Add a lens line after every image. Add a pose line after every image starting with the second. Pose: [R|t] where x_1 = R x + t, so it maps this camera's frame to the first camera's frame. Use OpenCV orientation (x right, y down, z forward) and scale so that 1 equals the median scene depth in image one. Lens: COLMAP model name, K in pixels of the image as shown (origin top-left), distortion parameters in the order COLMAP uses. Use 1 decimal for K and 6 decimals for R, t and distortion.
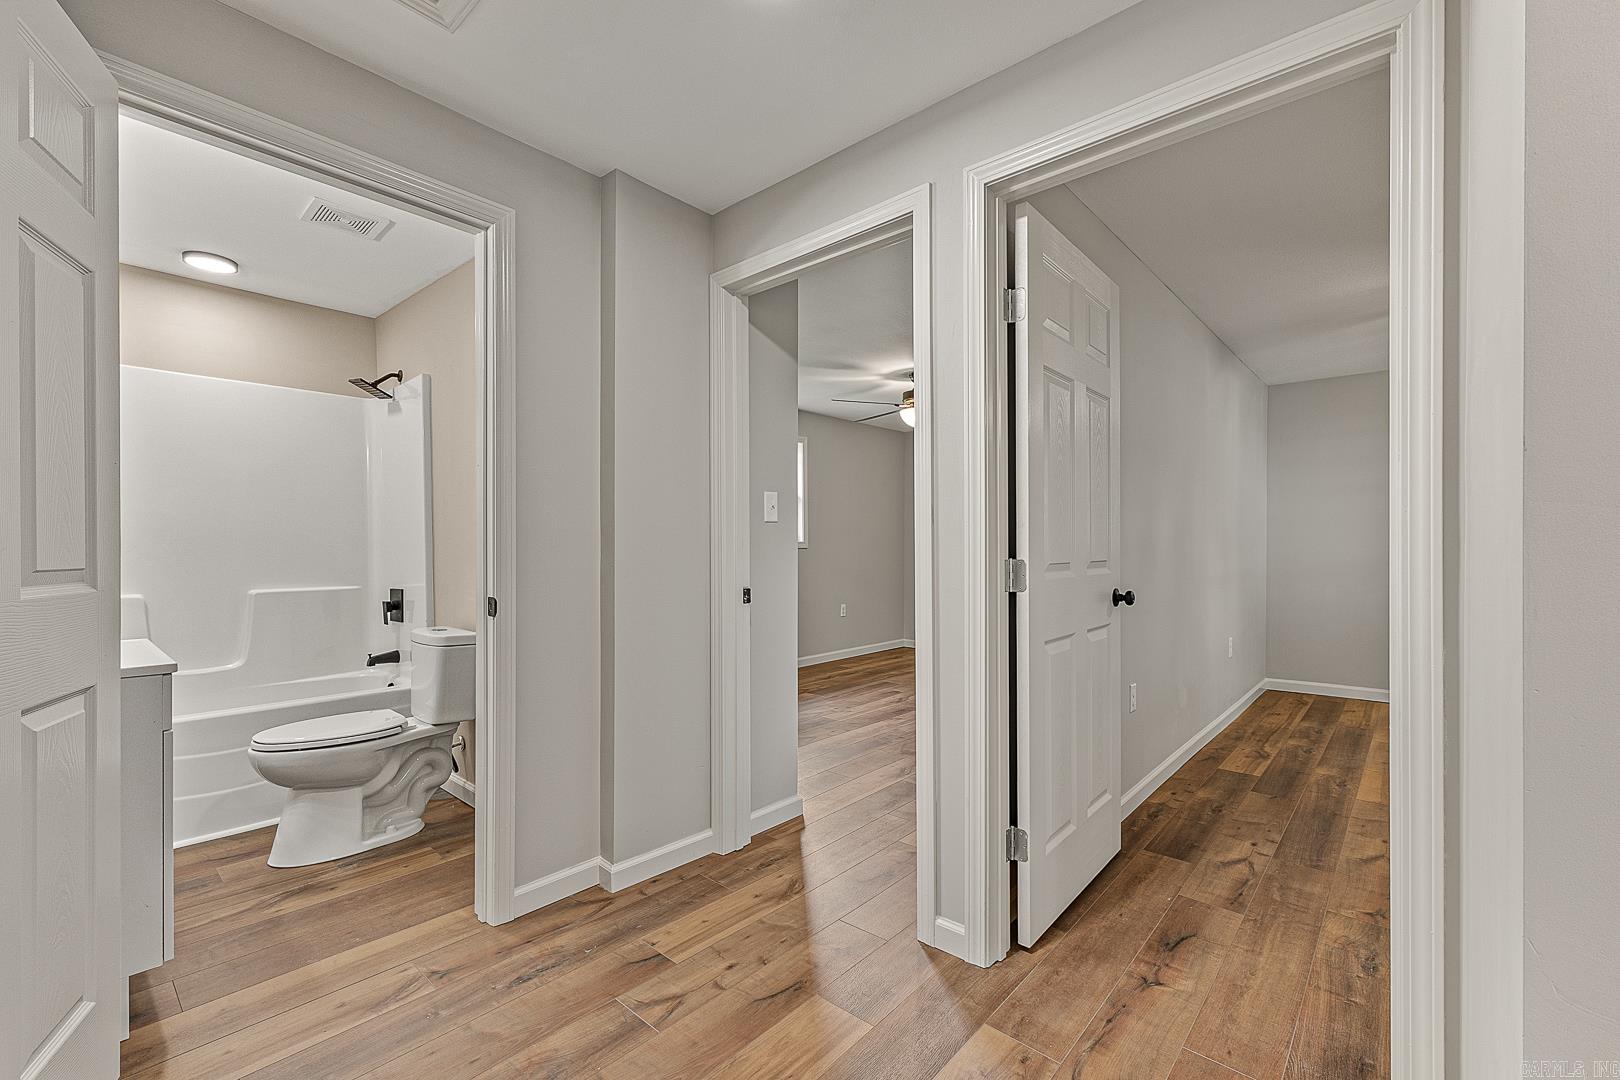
lens RADIAL K [[685.6, 0, 813.9], [0, 685.6, 544.1], [0, 0, 1]] dist [-0.002399, 0.001750]
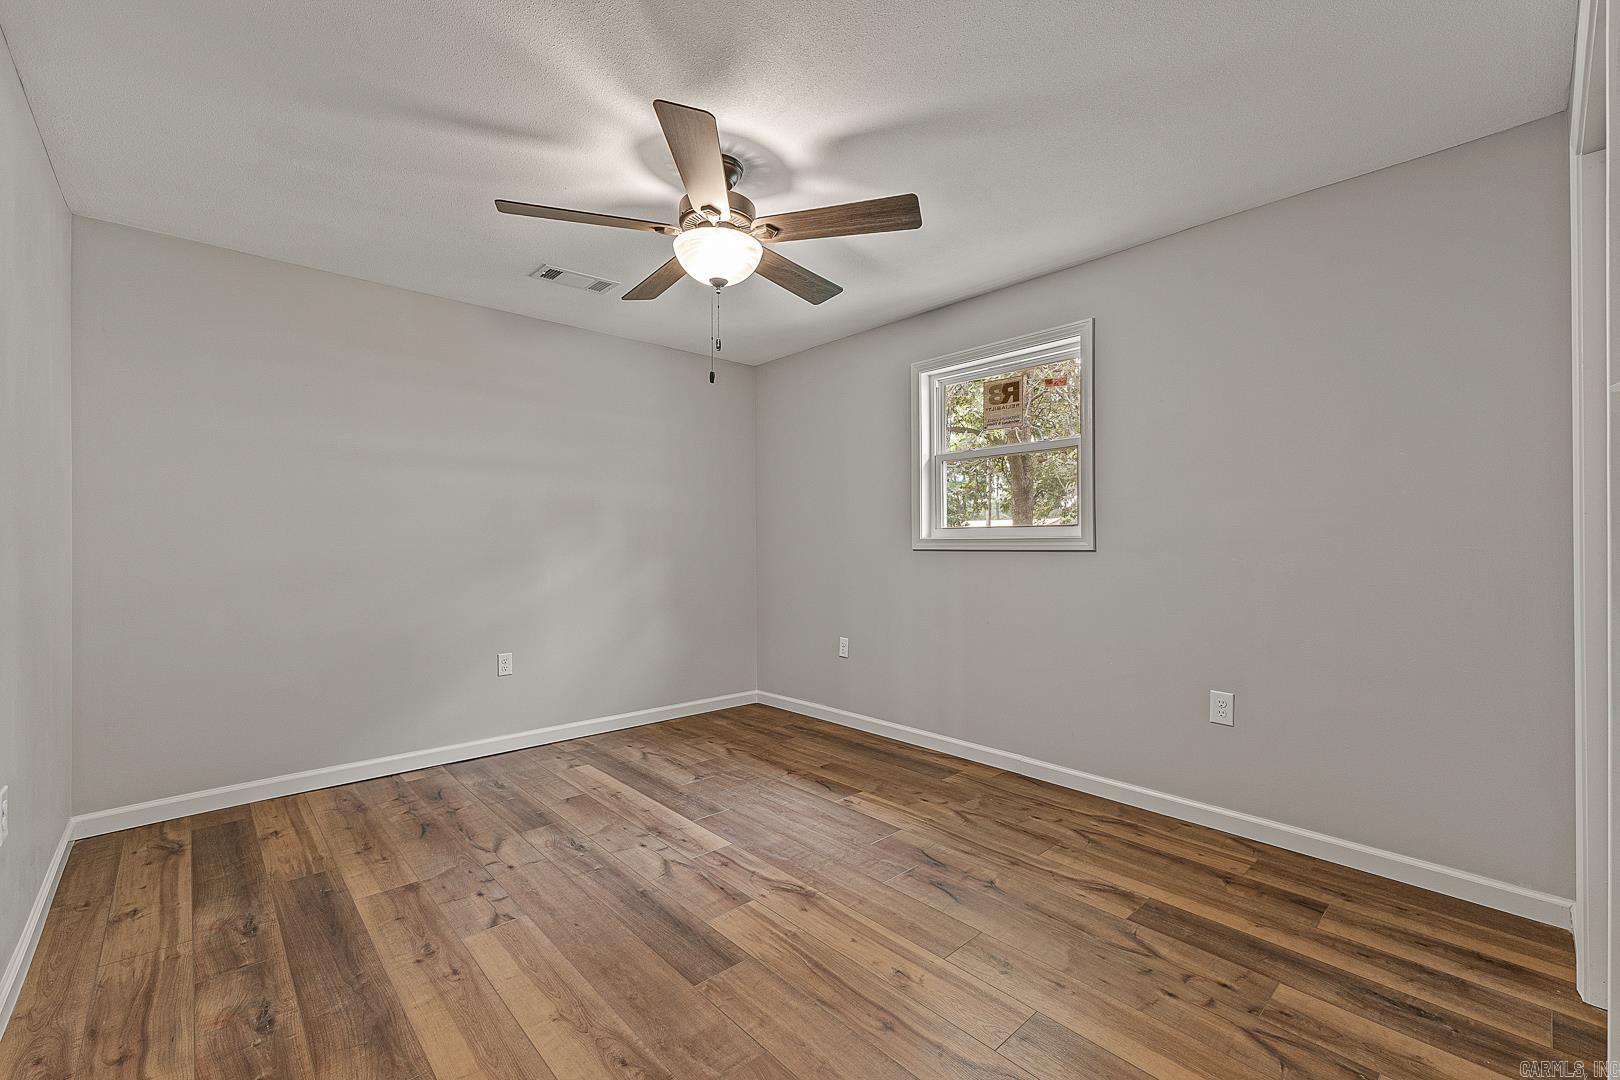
lens RADIAL K [[685.6, 0, 809.1], [0, 685.6, 543.8], [0, 0, 1]] dist [-0.002399, 0.001750]
pose [[0.103241, -0.005184, 0.994643, 0.289355], [0.003135, 0.999983, 0.004886, 0.004718], [-0.994651, 0.002614, 0.103256, 0.534012]]
